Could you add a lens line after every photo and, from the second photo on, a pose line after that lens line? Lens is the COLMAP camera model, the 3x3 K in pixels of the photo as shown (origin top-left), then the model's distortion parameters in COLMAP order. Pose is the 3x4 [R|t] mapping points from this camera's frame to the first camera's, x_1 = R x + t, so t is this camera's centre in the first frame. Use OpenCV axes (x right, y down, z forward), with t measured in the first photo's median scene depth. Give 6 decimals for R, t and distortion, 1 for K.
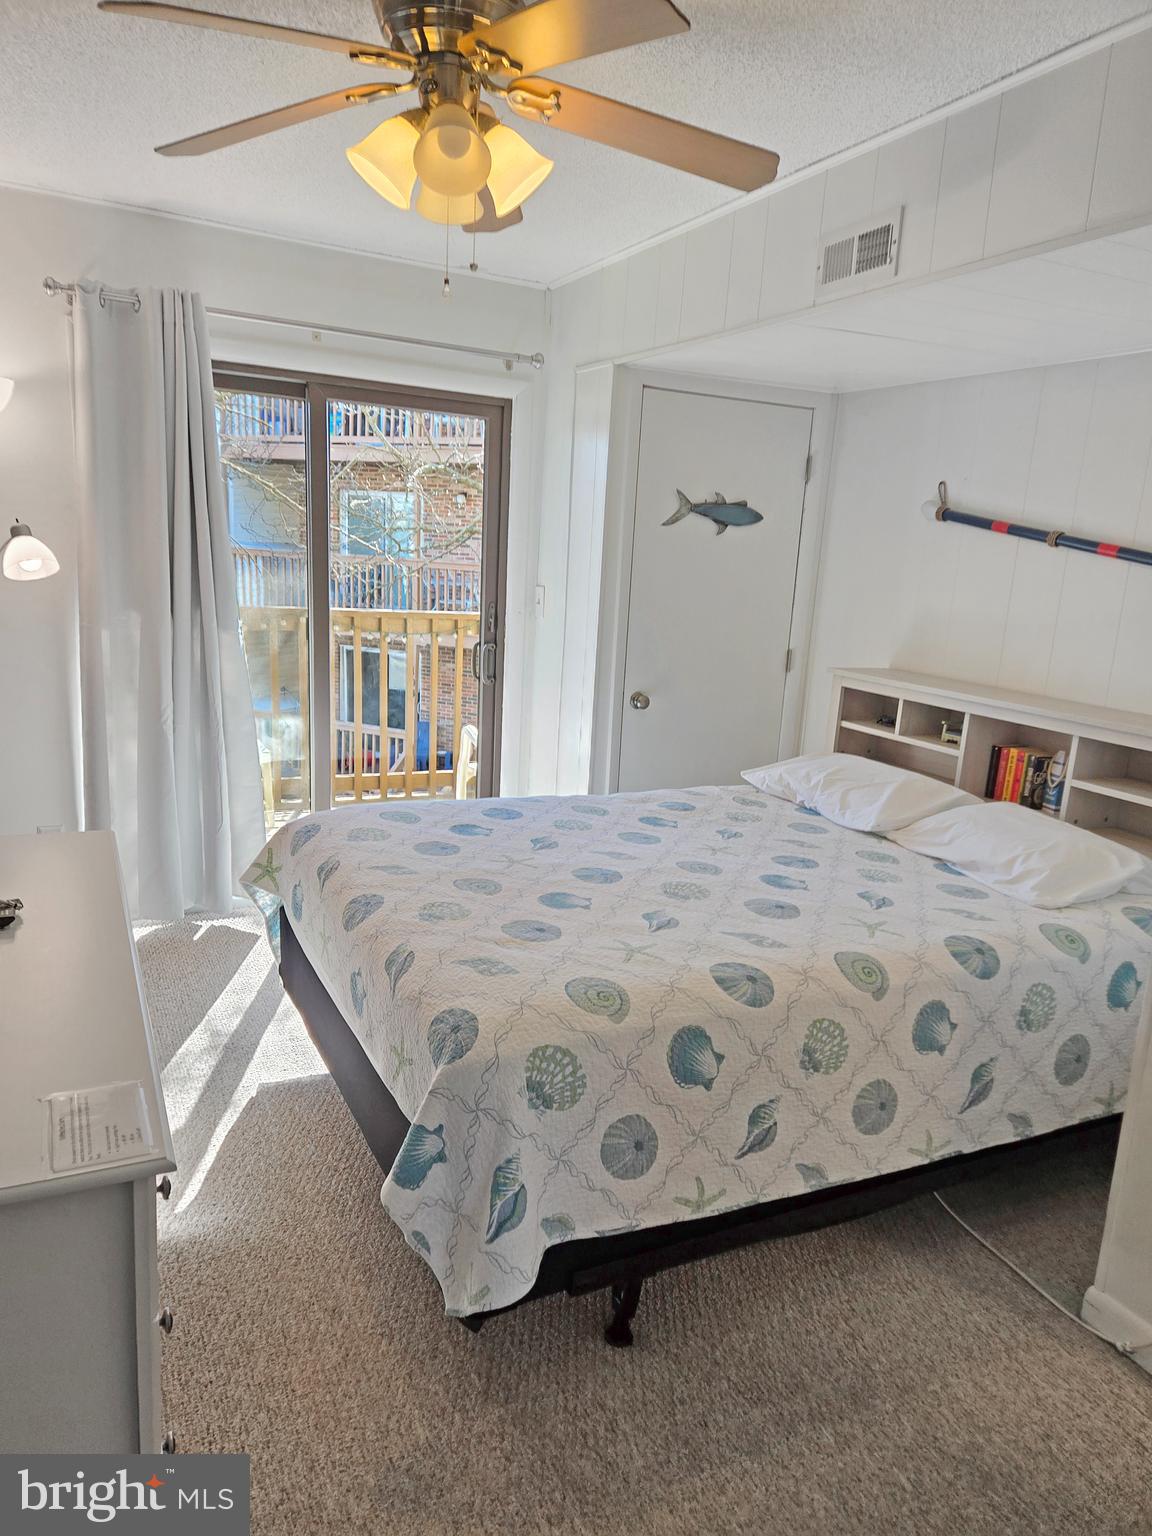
lens RADIAL K [[1046.8, 0, 566.4], [0, 1046.8, 807.2], [0, 0, 1]] dist [0.057150, -0.016623]
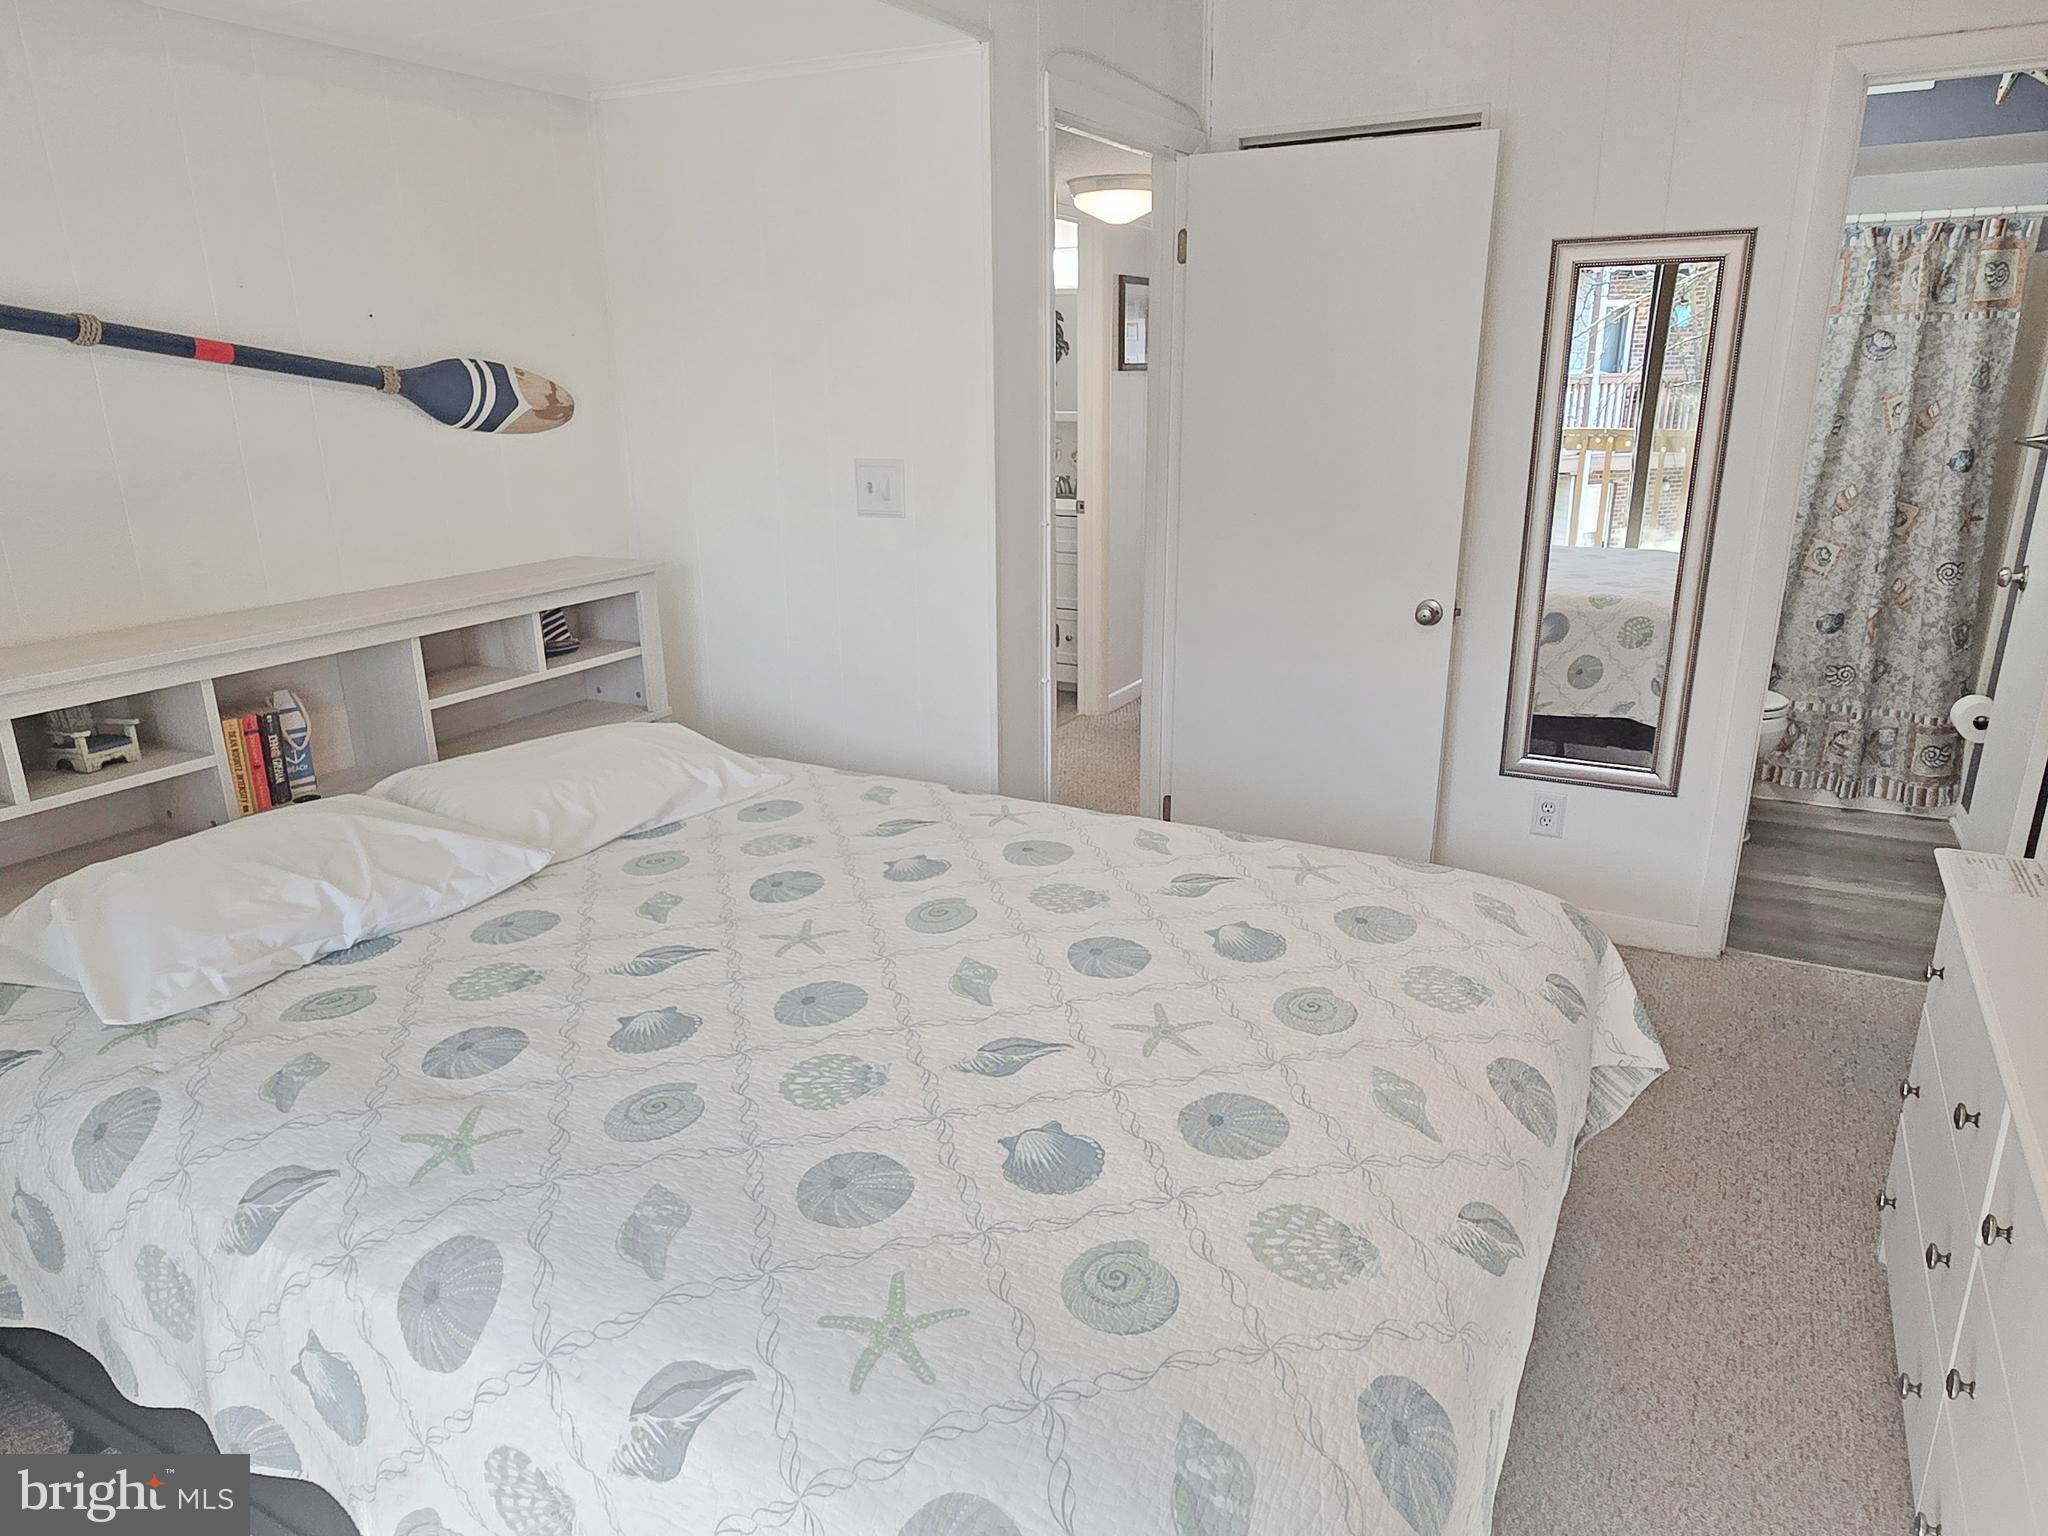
lens RADIAL K [[1305.5, 0, 1027.9], [0, 1305.5, 761.0], [0, 0, 1]] dist [0.008272, 0.003814]
pose [[-0.587702, -0.279463, 0.759281, -0.411421], [0.176707, 0.871460, 0.457527, -0.326734], [-0.789545, 0.403060, -0.462776, 1.181136]]
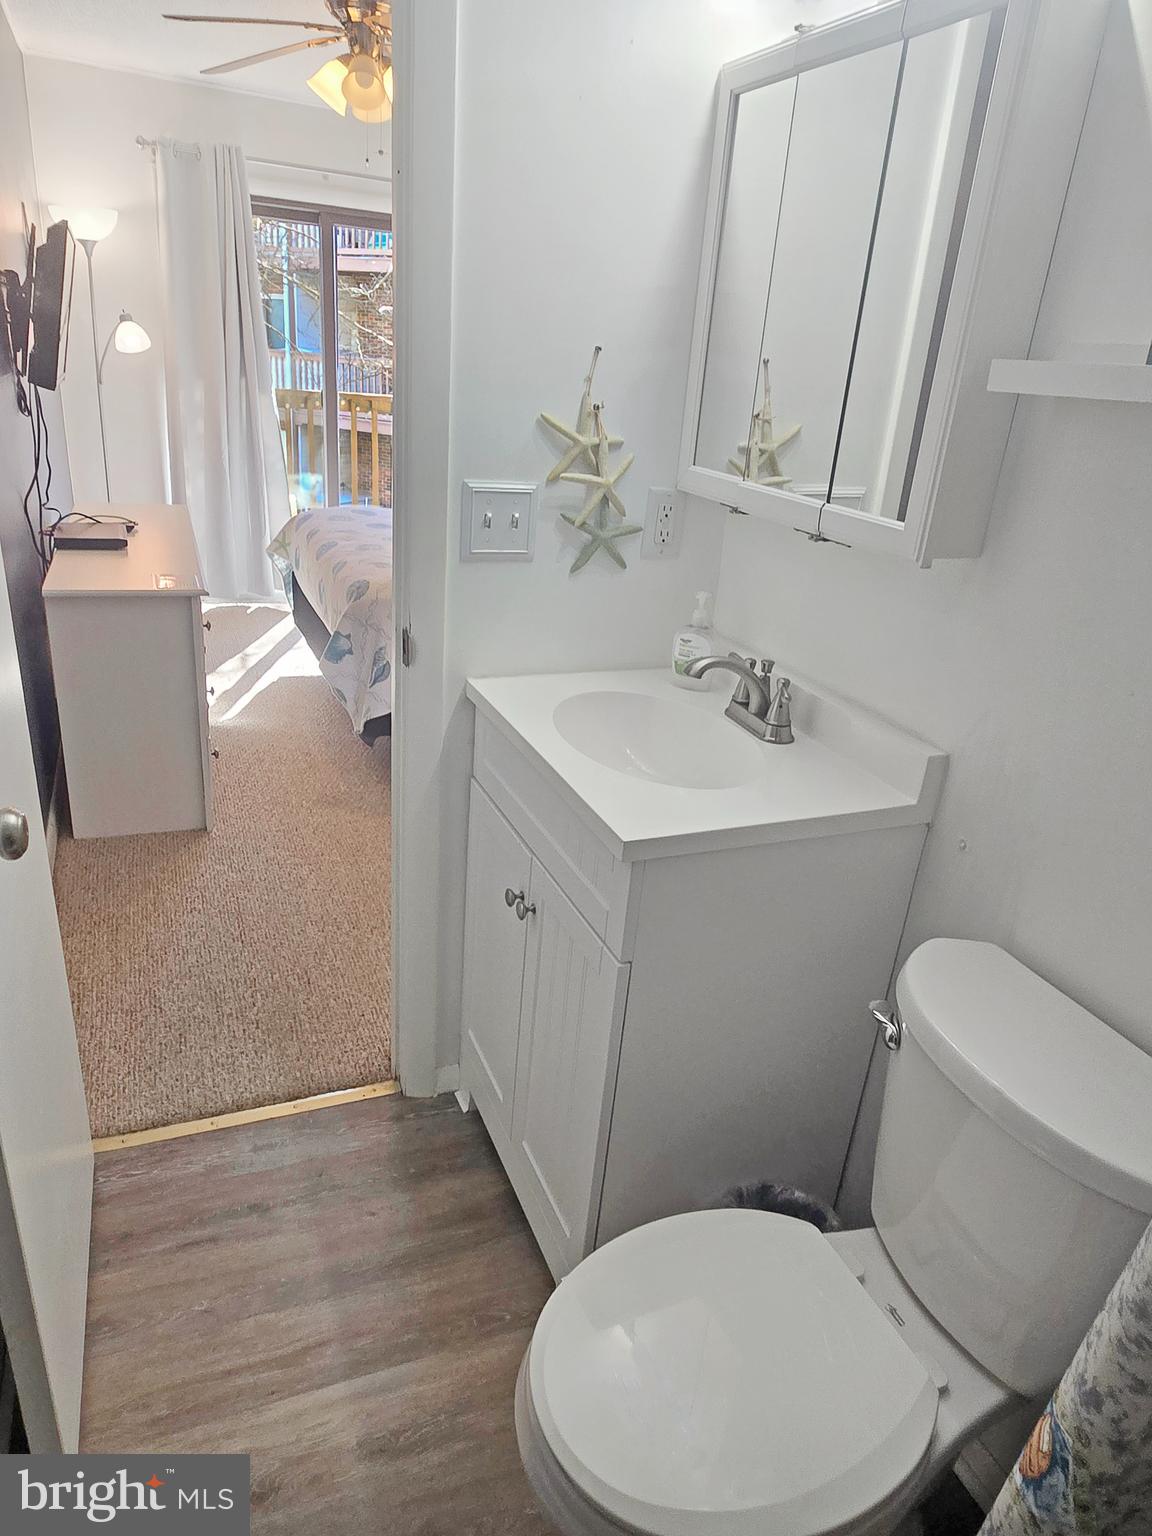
lens RADIAL K [[979.1, 0, 569.9], [0, 979.1, 774.6], [0, 0, 1]] dist [0.008272, 0.003814]
pose [[0.998035, 0.042843, -0.045717, 0.240081], [-0.035469, 0.987835, 0.151409, 0.169135], [0.051648, -0.149490, 0.987413, -0.508437]]
